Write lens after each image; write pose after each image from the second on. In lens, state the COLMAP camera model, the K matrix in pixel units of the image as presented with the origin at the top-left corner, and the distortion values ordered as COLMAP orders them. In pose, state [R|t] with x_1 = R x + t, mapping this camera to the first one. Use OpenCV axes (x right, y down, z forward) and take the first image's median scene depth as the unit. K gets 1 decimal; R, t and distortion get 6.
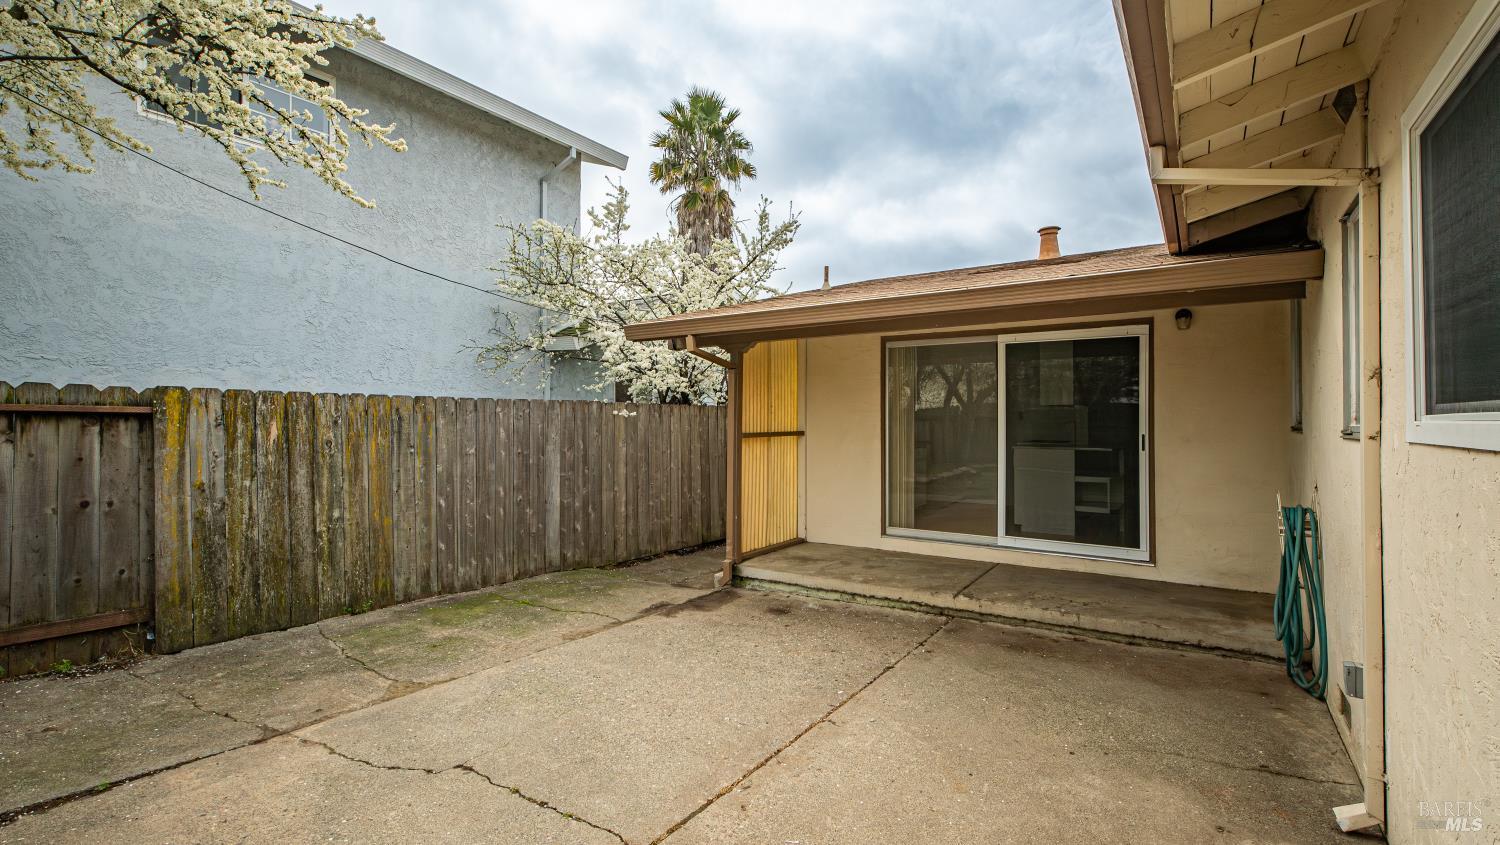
lens RADIAL K [[679.4, 0, 728.6], [0, 679.4, 407.5], [0, 0, 1]] dist [0.009512, -0.005063]
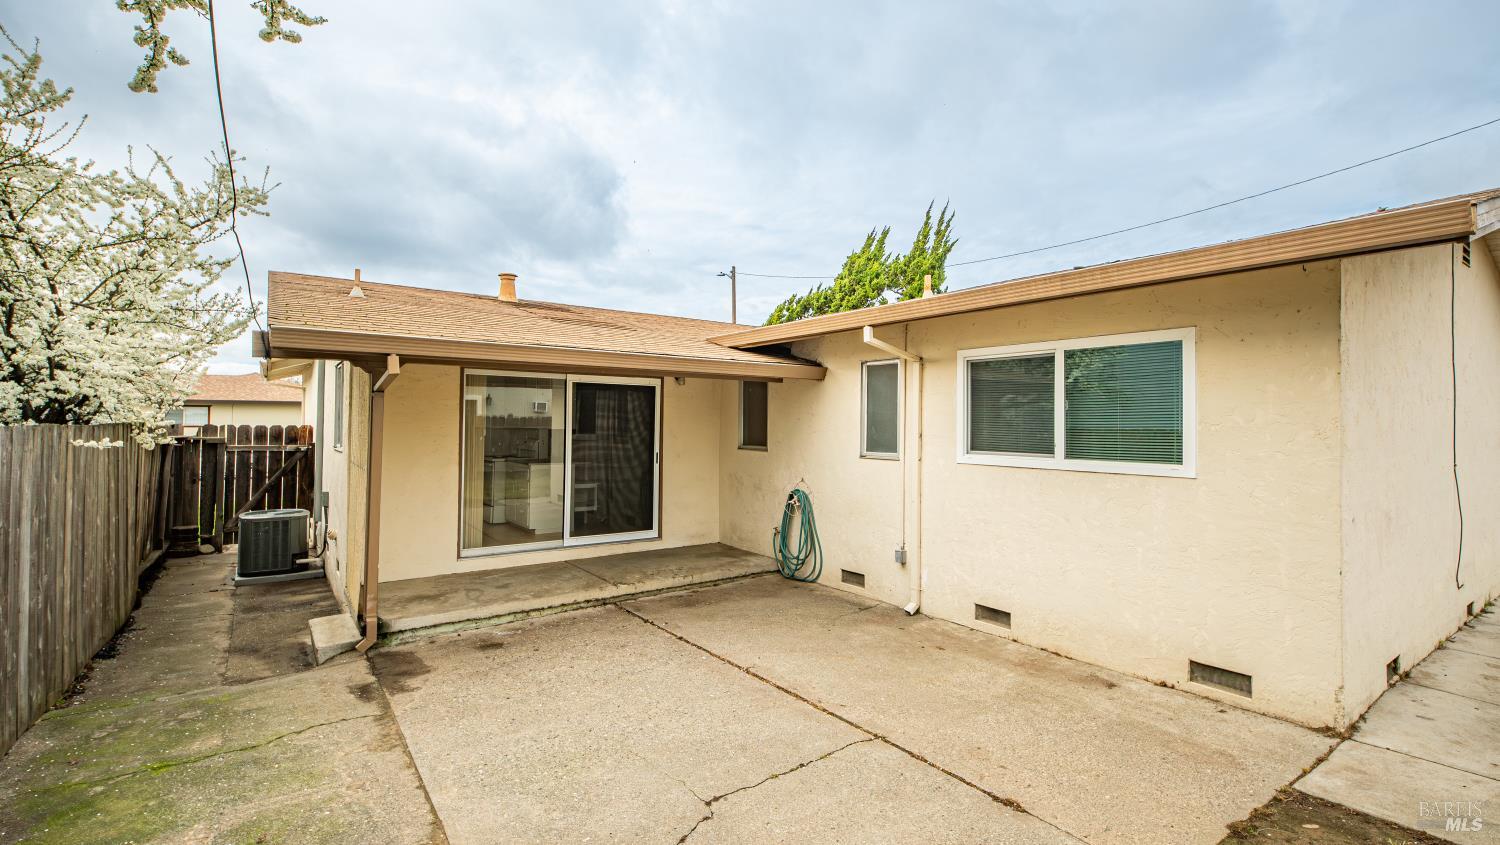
lens RADIAL K [[679.4, 0, 759.5], [0, 679.4, 417.0], [0, 0, 1]] dist [0.009512, -0.005063]
pose [[0.328371, 0.010635, 0.944489, -0.786331], [-0.026946, 0.999635, -0.001888, -0.045133], [-0.944164, -0.024830, 0.328538, 0.334180]]
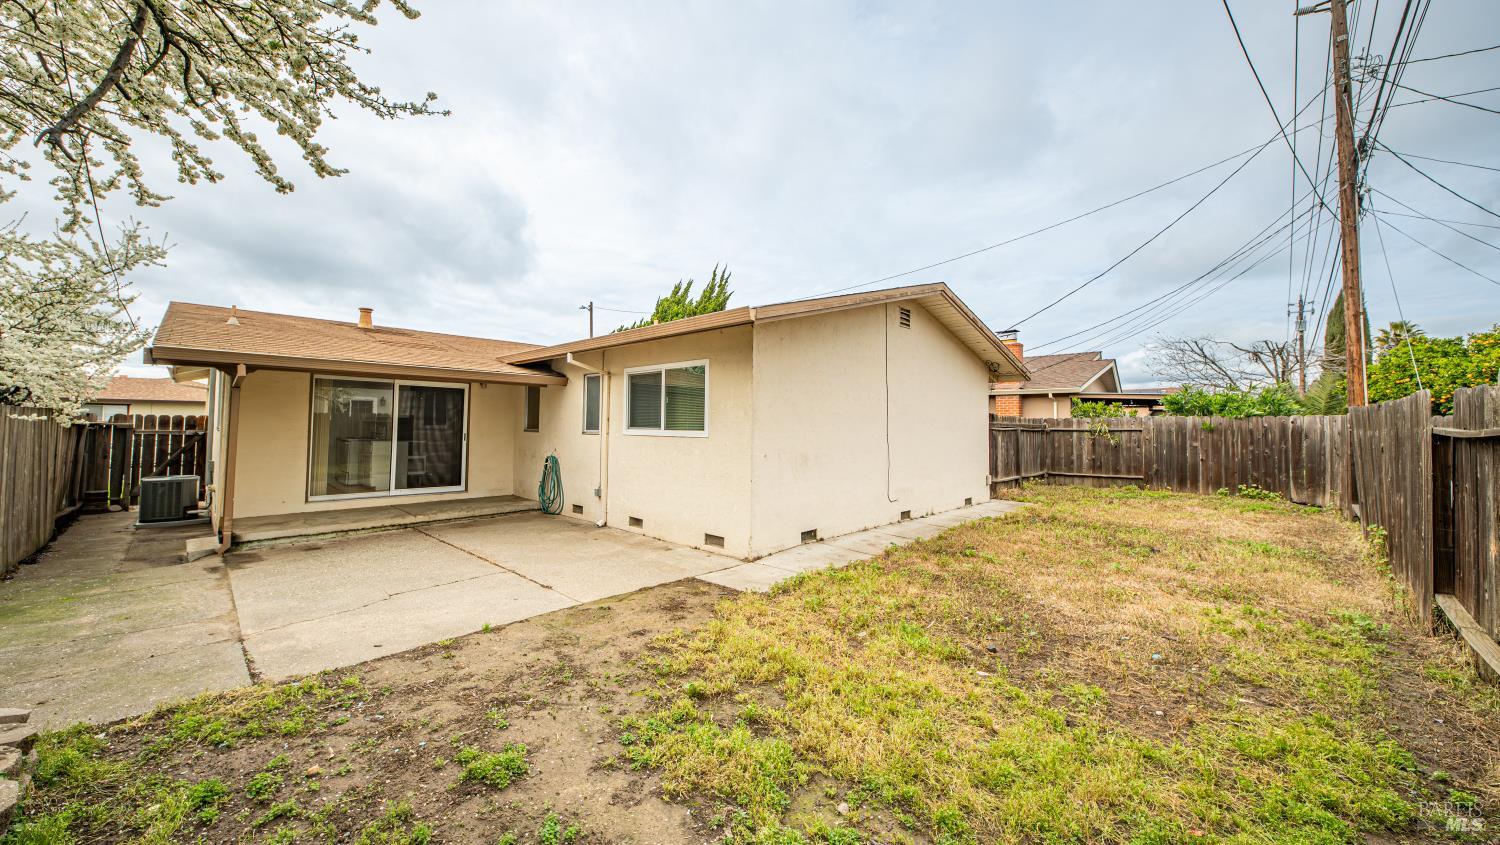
lens RADIAL K [[546.9, 0, 742.4], [0, 546.9, 409.7], [0, 0, 1]] dist [-0.007168, -0.001018]
pose [[0.167749, 0.030657, 0.985353, -1.074674], [-0.031192, 0.999181, -0.025777, -0.020981], [-0.985336, -0.026411, 0.168568, -0.194970]]
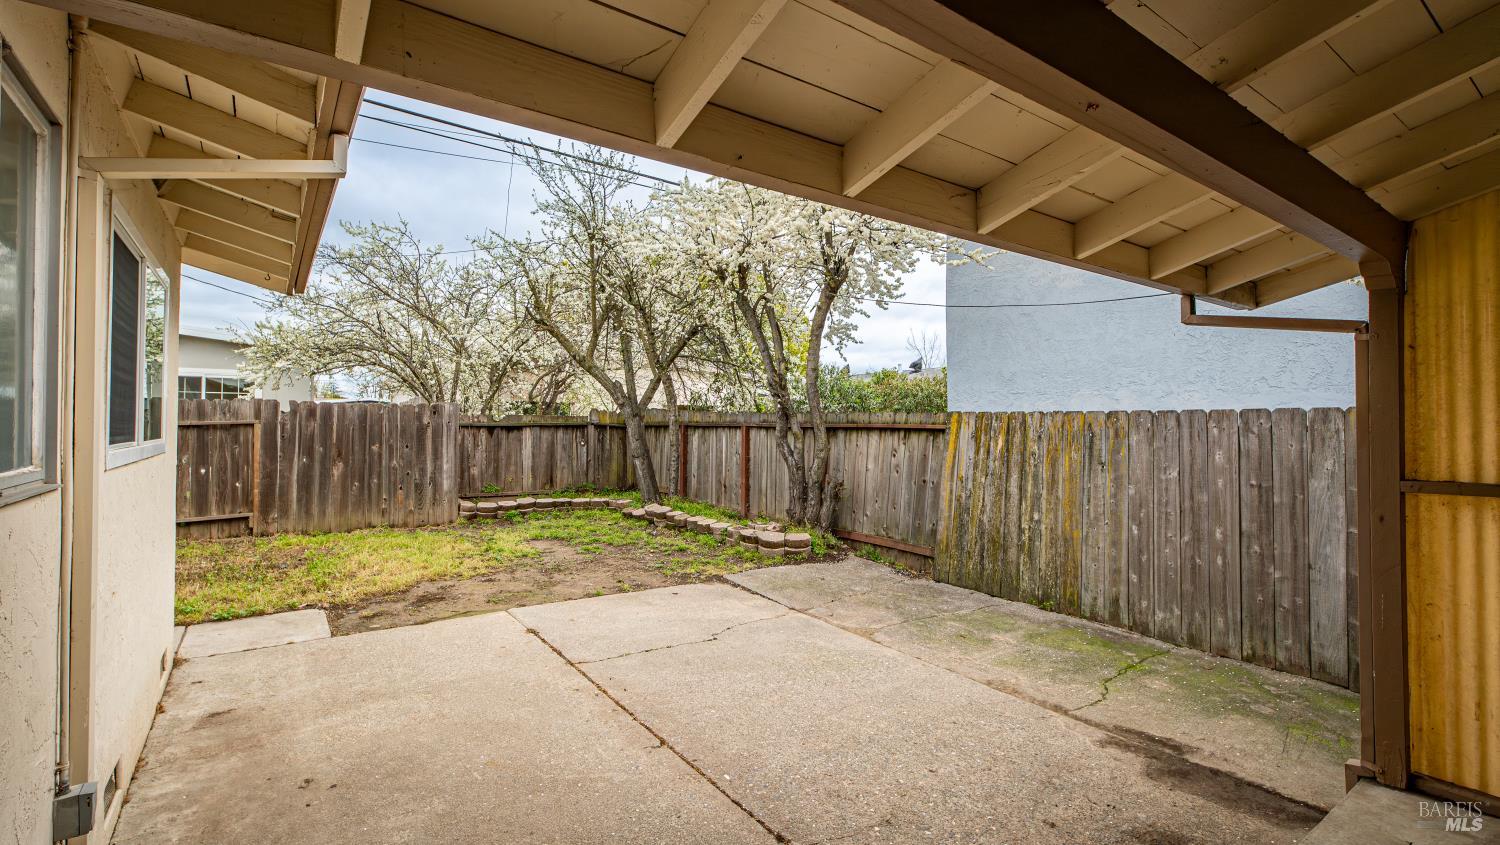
lens RADIAL K [[679.4, 0, 760.6], [0, 679.4, 412.5], [0, 0, 1]] dist [0.009512, -0.005063]
pose [[-0.326927, -0.016177, -0.944911, 0.676010], [0.015890, 0.999618, -0.022611, -0.000917], [0.944916, -0.022407, -0.326545, 0.953043]]
